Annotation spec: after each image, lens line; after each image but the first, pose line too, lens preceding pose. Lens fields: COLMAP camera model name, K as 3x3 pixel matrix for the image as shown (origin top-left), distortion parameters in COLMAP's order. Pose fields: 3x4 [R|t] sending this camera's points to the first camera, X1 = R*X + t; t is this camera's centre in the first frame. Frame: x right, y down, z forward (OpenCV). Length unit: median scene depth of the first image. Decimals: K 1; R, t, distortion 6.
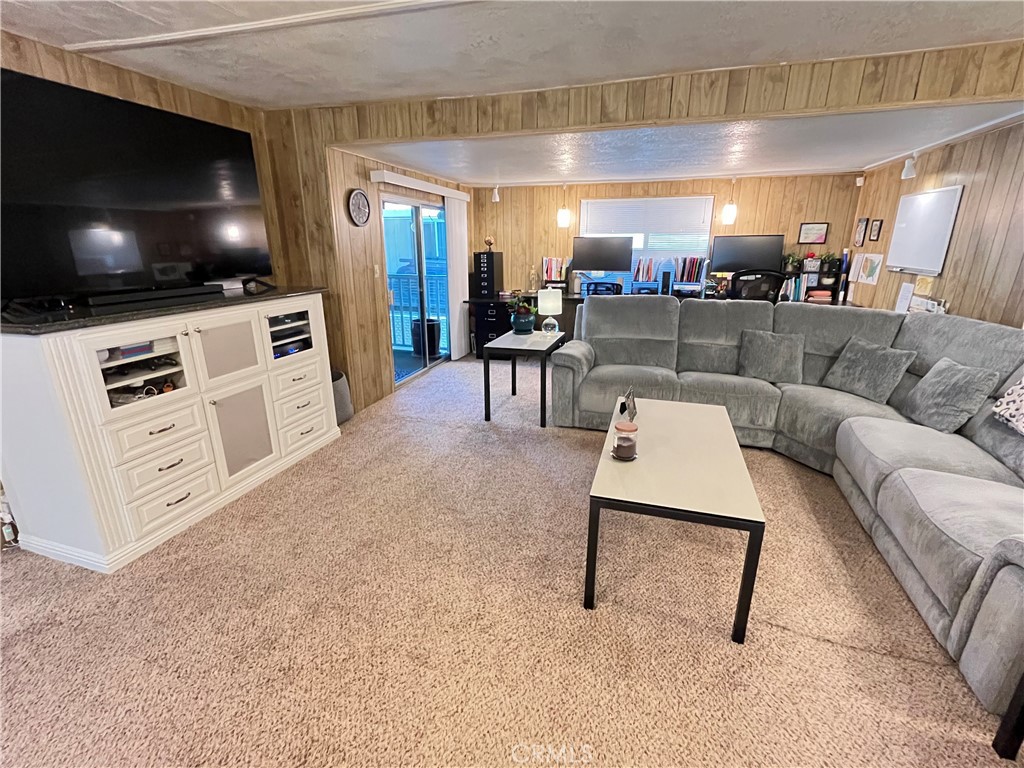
lens RADIAL K [[471.2, 0, 507.9], [0, 471.2, 386.9], [0, 0, 1]] dist [-0.002210, -0.000552]
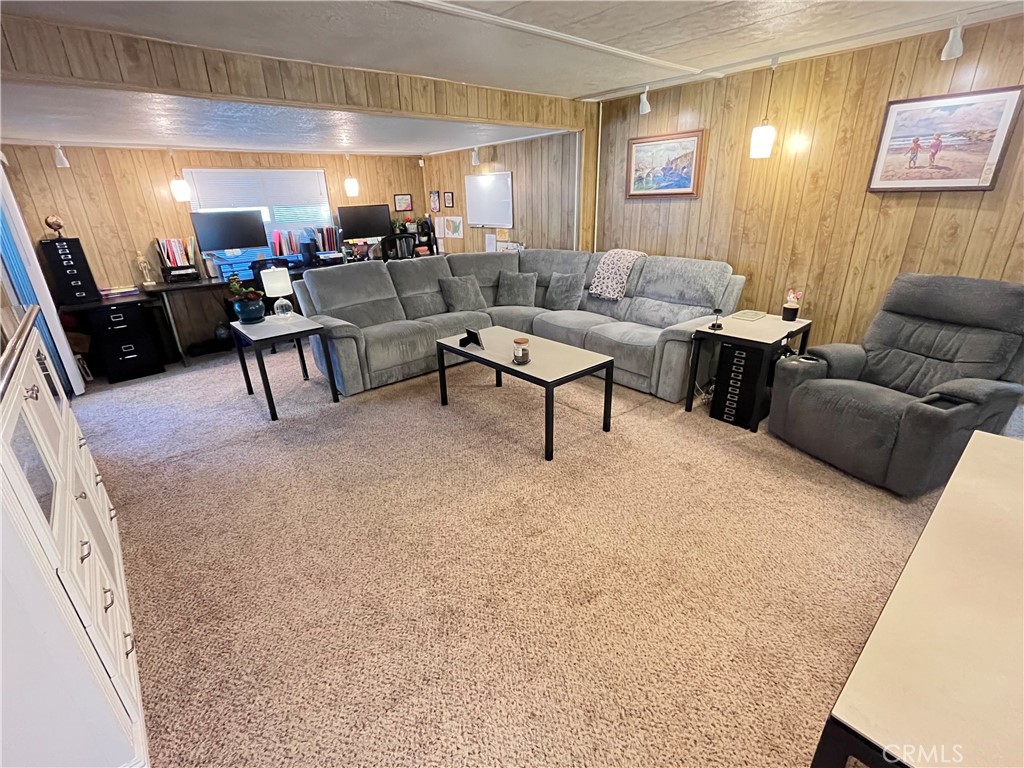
lens RADIAL K [[471.2, 0, 508.2], [0, 471.2, 387.0], [0, 0, 1]] dist [-0.002210, -0.000552]
pose [[0.524206, -0.327451, 0.786120, -0.596122], [0.281139, 0.937907, 0.203205, -0.055083], [-0.803846, 0.114488, 0.583715, 0.120522]]
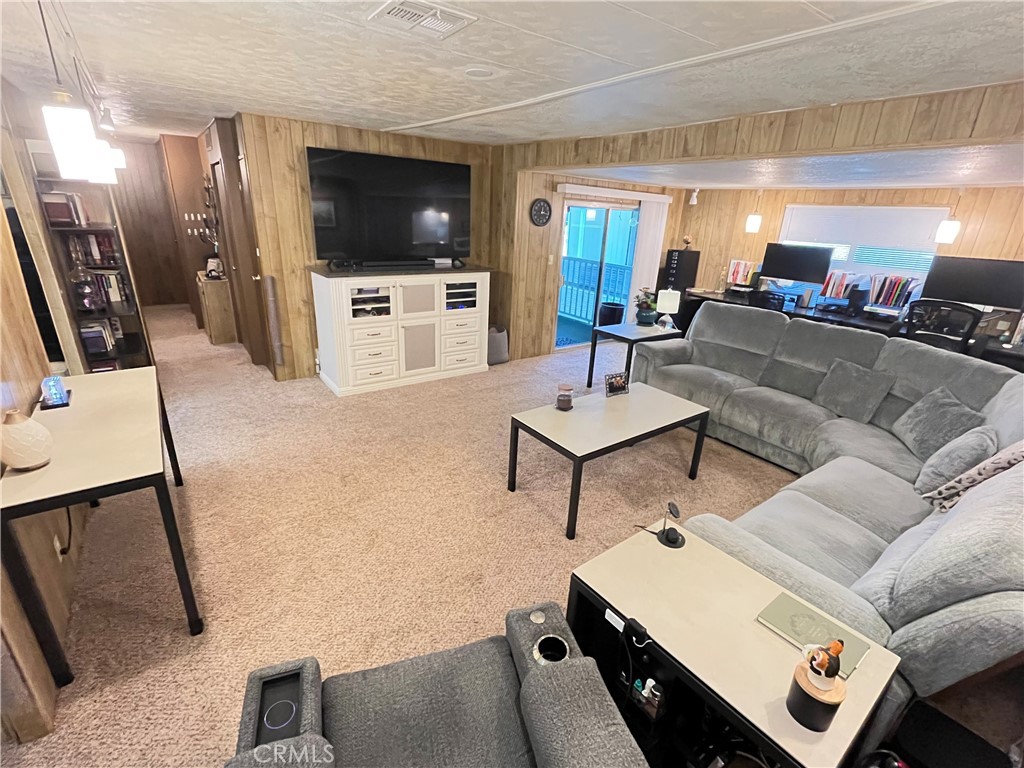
lens RADIAL K [[471.2, 0, 507.1], [0, 471.2, 385.7], [0, 0, 1]] dist [-0.002210, -0.000552]
pose [[0.800386, 0.243170, -0.547951, 0.560181], [-0.221173, 0.969335, 0.107107, -0.022514], [0.557193, 0.035465, 0.829625, -0.197365]]
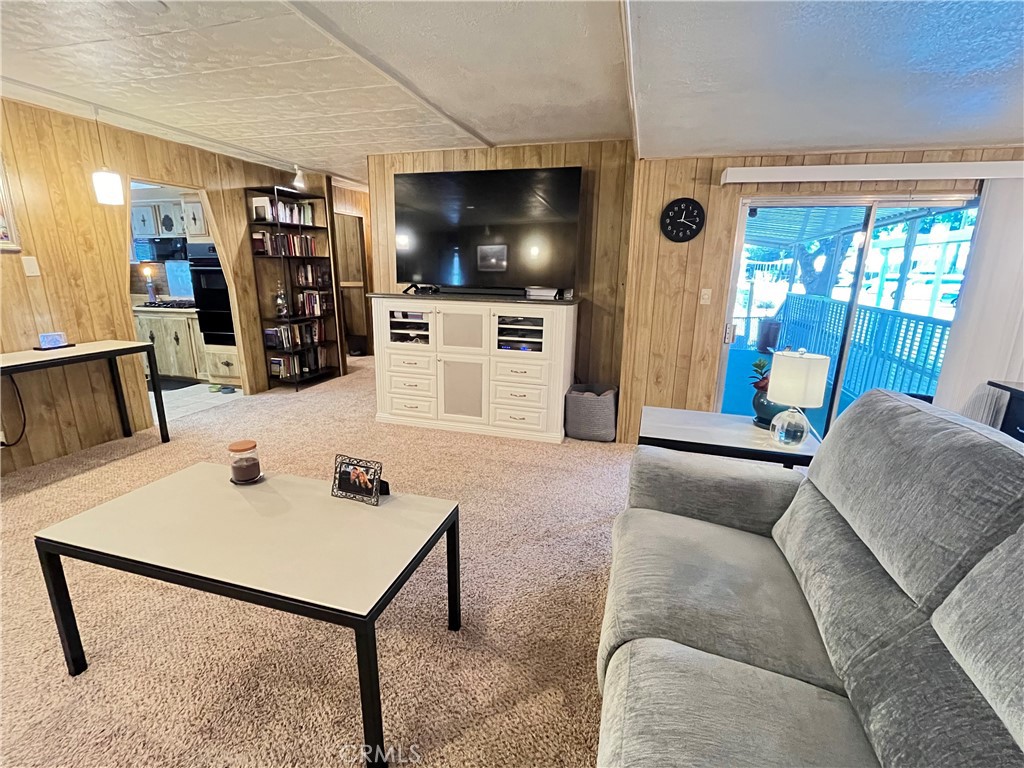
lens RADIAL K [[471.2, 0, 504.8], [0, 471.2, 386.4], [0, 0, 1]] dist [-0.002210, -0.000552]
pose [[0.017096, 0.247935, -0.968626, 0.683828], [-0.310560, 0.922168, 0.230562, -0.237746], [0.950400, 0.296875, 0.092765, 0.836923]]
